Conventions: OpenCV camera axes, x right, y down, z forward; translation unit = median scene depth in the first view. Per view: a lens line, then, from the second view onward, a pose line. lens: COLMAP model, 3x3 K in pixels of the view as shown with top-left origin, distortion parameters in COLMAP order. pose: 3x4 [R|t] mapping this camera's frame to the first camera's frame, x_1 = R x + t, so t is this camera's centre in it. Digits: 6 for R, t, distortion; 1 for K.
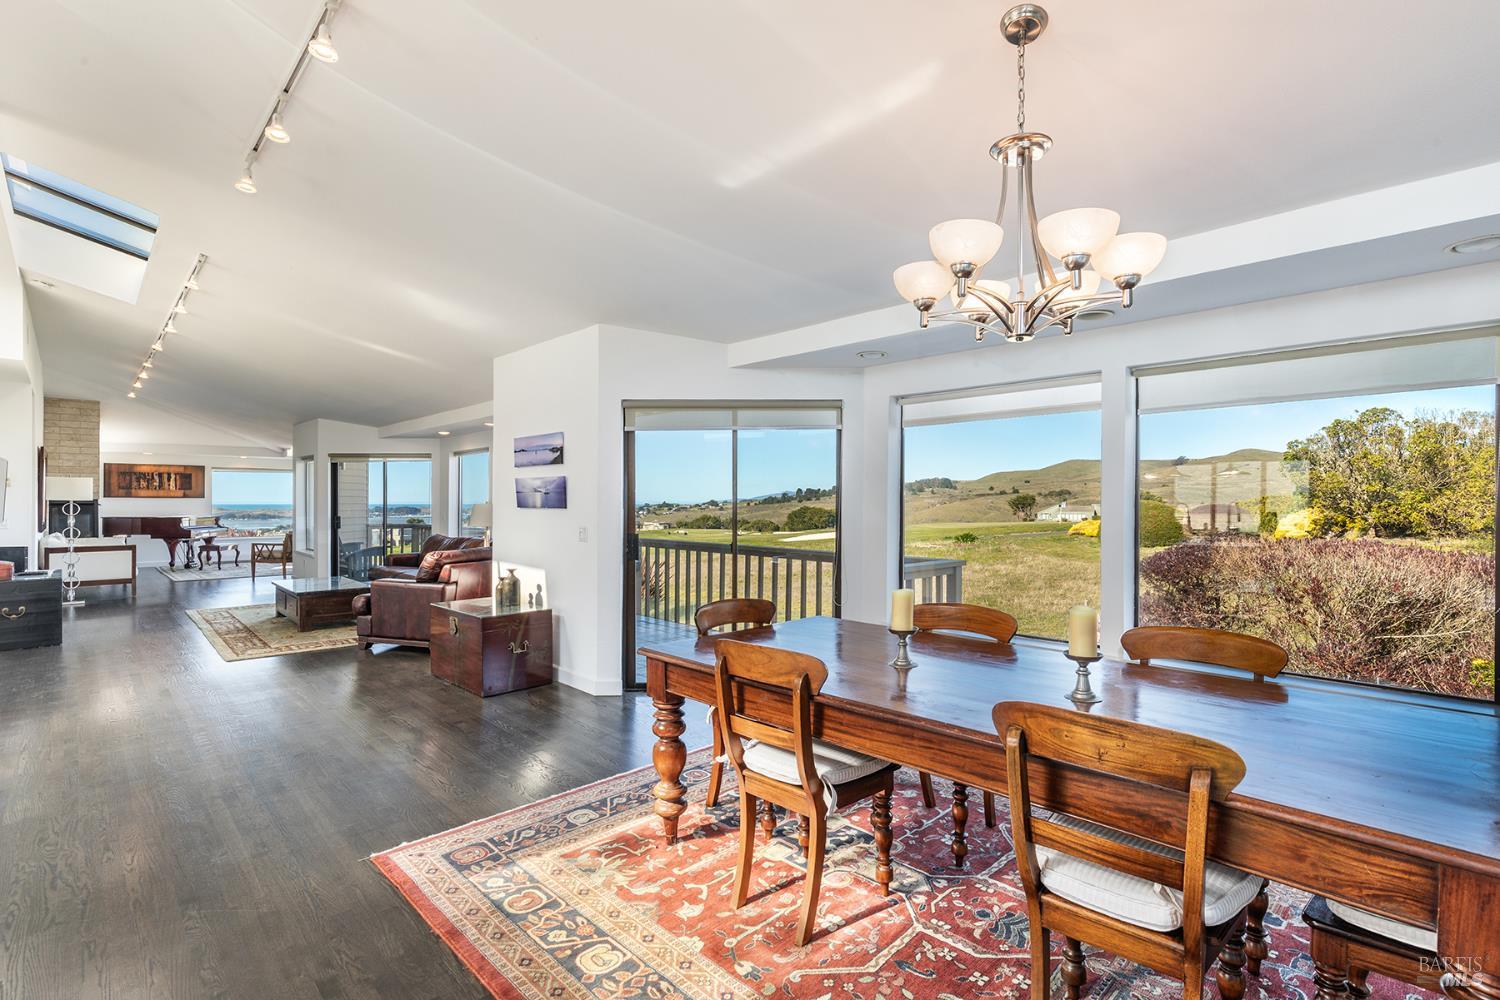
lens RADIAL K [[711.2, 0, 764.2], [0, 711.2, 504.8], [0, 0, 1]] dist [-0.002551, 0.000406]
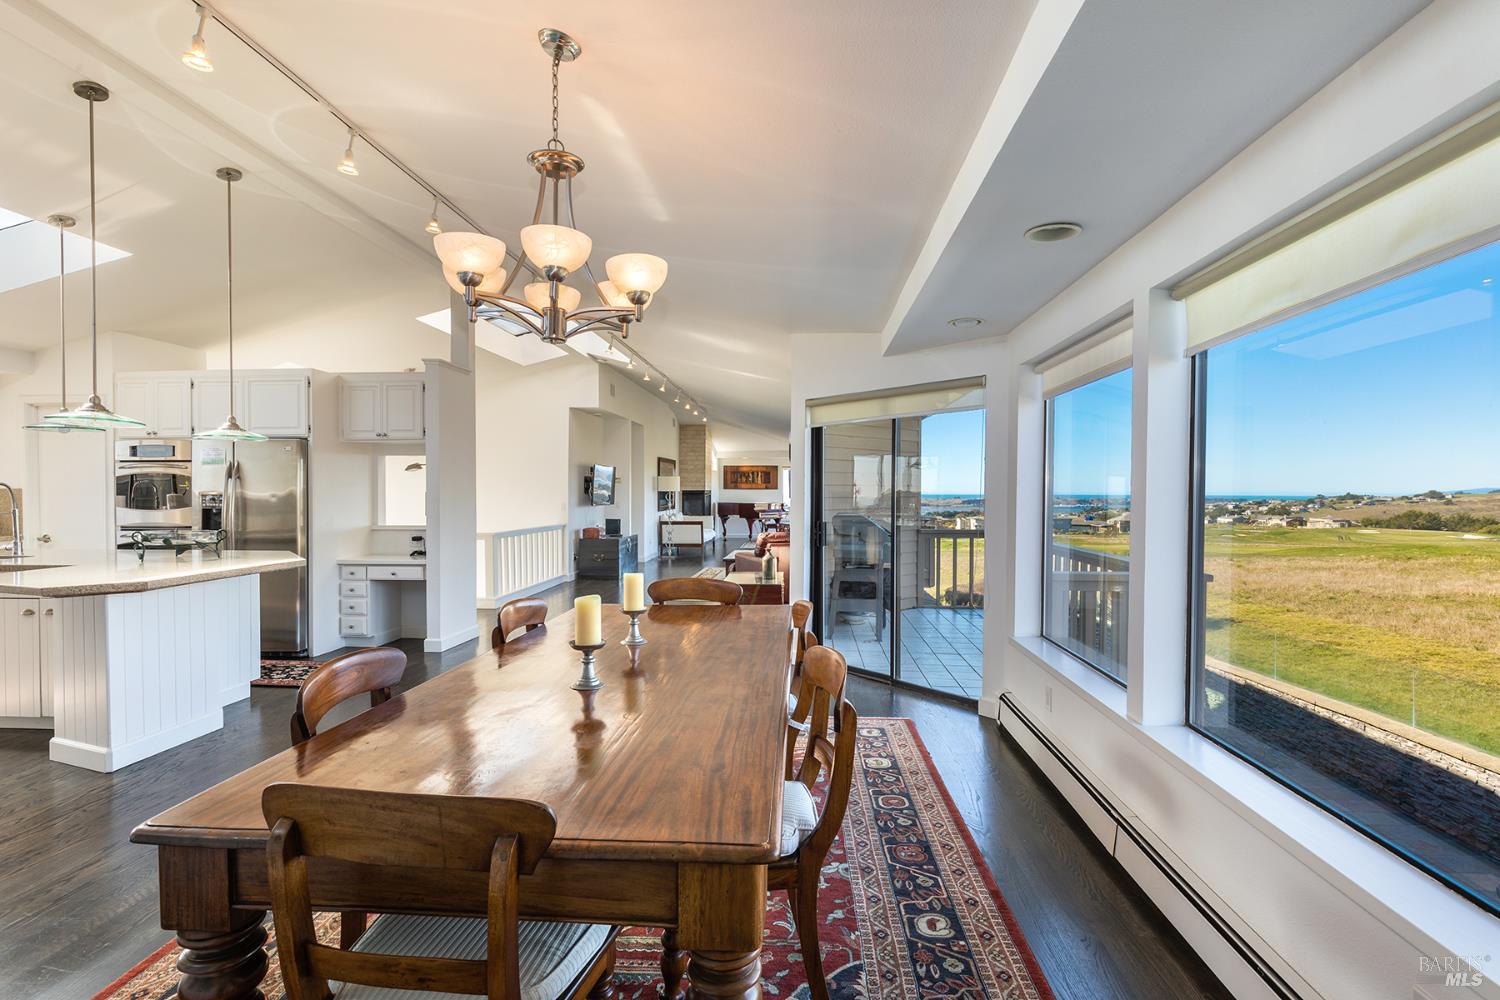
lens RADIAL K [[706.7, 0, 756.1], [0, 706.7, 504.1], [0, 0, 1]] dist [0.000872, 0.000032]
pose [[0.666026, 0.013160, -0.745813, 0.204022], [-0.004031, 0.999893, 0.014044, -0.000193], [0.745918, -0.006347, 0.666008, 0.076035]]
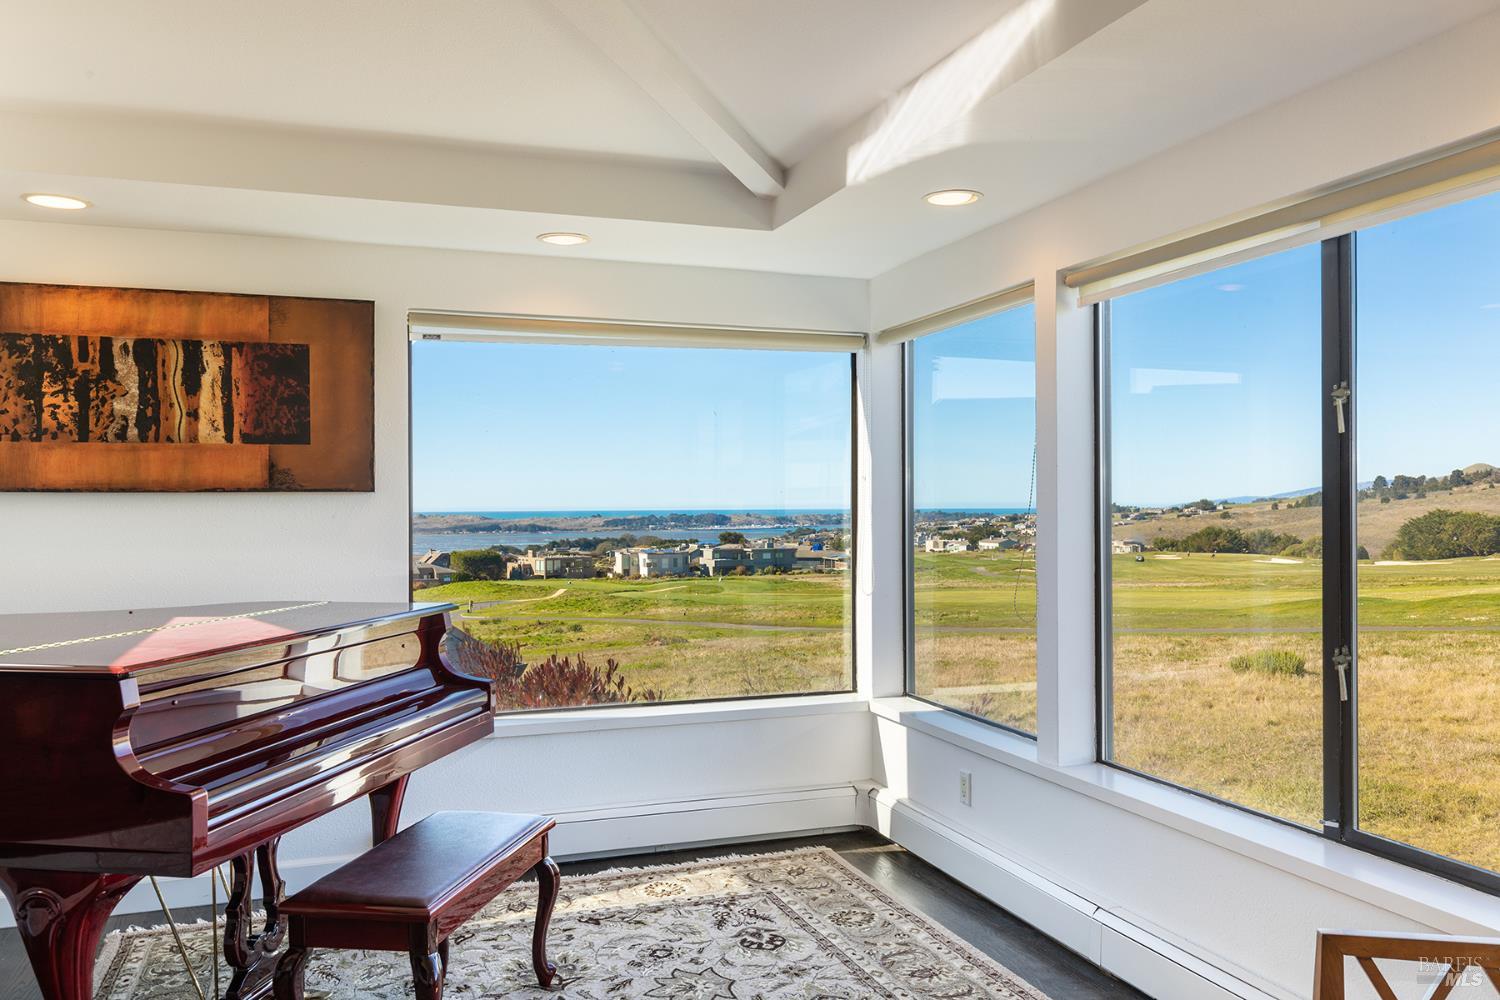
lens RADIAL K [[1168.1, 0, 750.0], [0, 1168.1, 500.0], [0, 0, 1]] dist [-0.005416, -0.002752]
pose [[0.909433, -0.009335, -0.415745, -0.635851], [0.006077, 0.999940, -0.009159, -0.004910], [0.415806, 0.005803, 0.909435, 0.843792]]
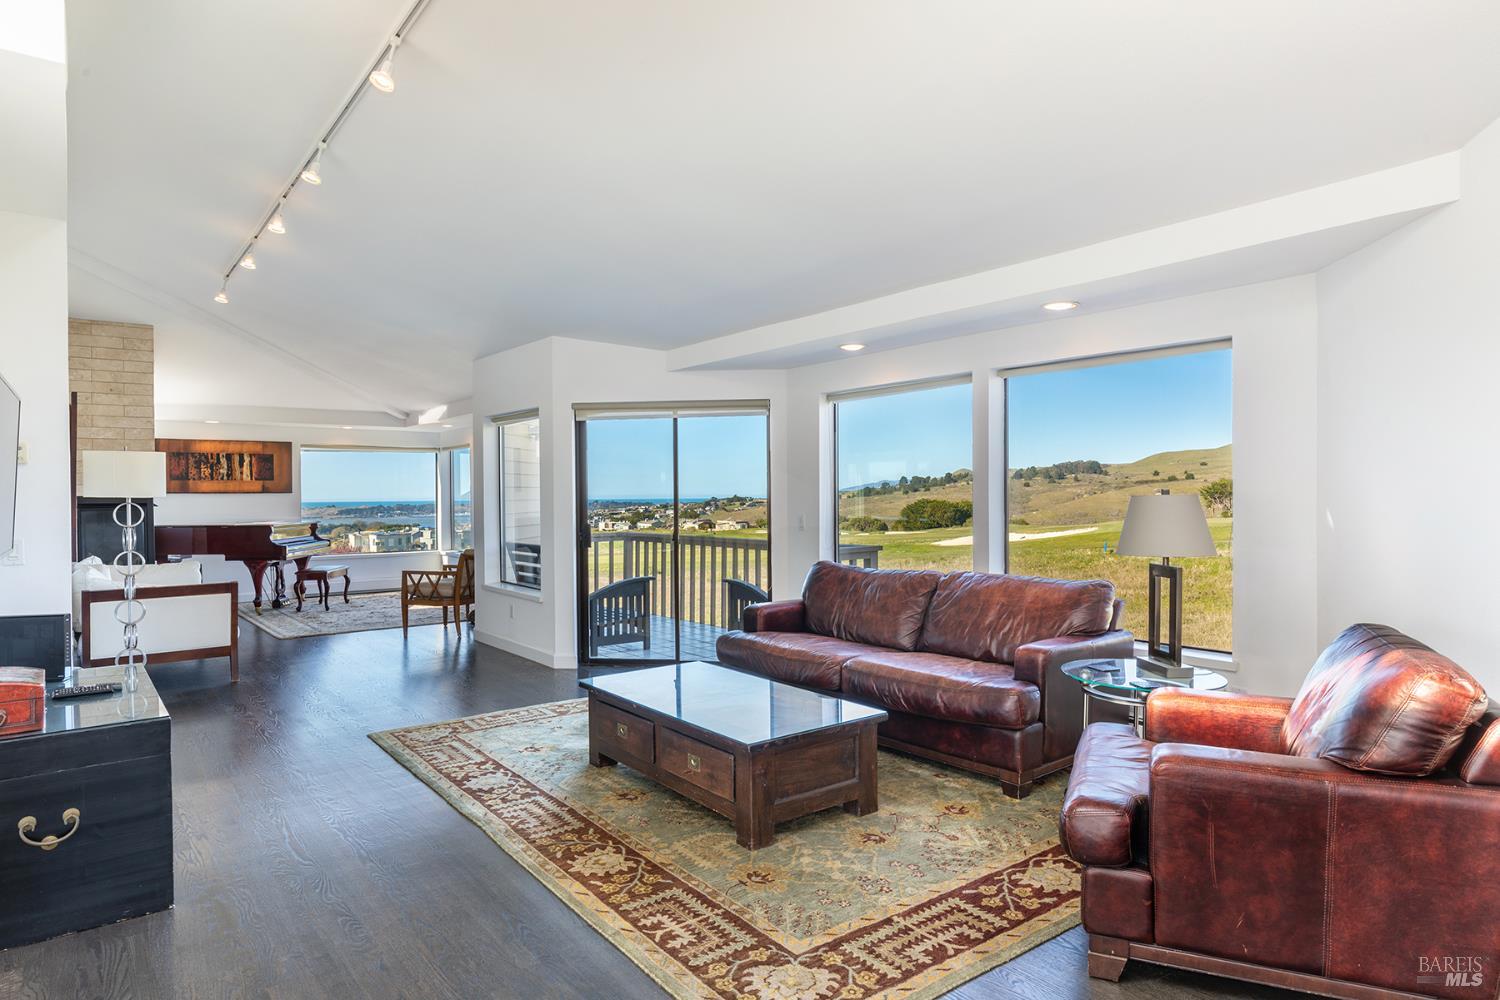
lens RADIAL K [[877.2, 0, 760.6], [0, 877.2, 500.5], [0, 0, 1]] dist [0.002495, -0.000251]
pose [[0.994542, -0.009644, -0.103895, -0.315650], [0.009941, 0.999948, 0.002344, -0.000713], [0.103867, -0.003364, 0.994586, 0.288946]]
